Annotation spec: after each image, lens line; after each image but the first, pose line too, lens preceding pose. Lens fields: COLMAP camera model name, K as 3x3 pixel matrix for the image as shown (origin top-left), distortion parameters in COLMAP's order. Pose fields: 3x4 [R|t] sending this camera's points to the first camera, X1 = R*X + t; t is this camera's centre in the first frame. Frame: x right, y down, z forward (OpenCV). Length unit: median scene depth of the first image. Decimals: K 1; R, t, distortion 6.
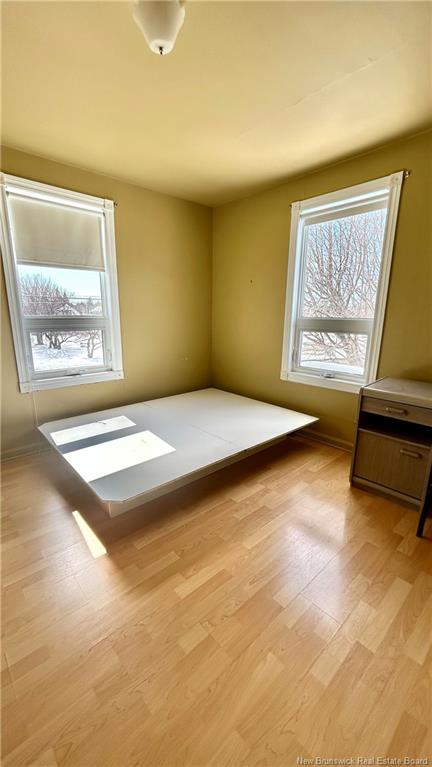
lens RADIAL K [[310.9, 0, 214.6], [0, 310.9, 385.6], [0, 0, 1]] dist [-0.000914, -0.000074]
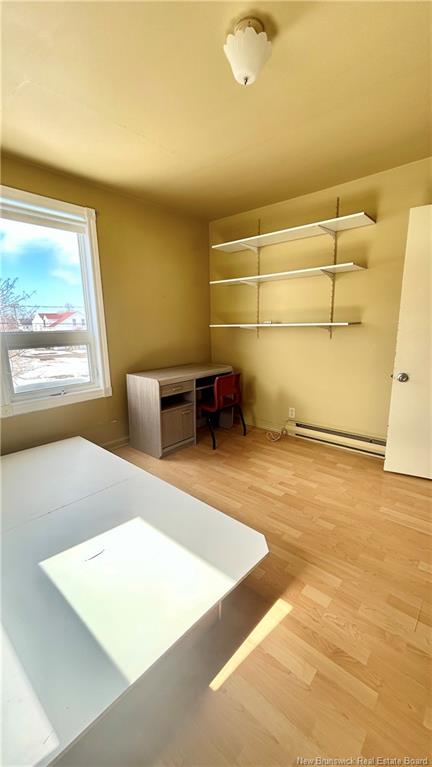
lens RADIAL K [[310.9, 0, 215.2], [0, 310.9, 384.1], [0, 0, 1]] dist [-0.000914, -0.000074]
pose [[-0.098685, -0.205001, 0.973774, -0.839394], [0.240581, 0.944608, 0.223242, -0.217909], [-0.965599, 0.256303, -0.043900, 0.840249]]
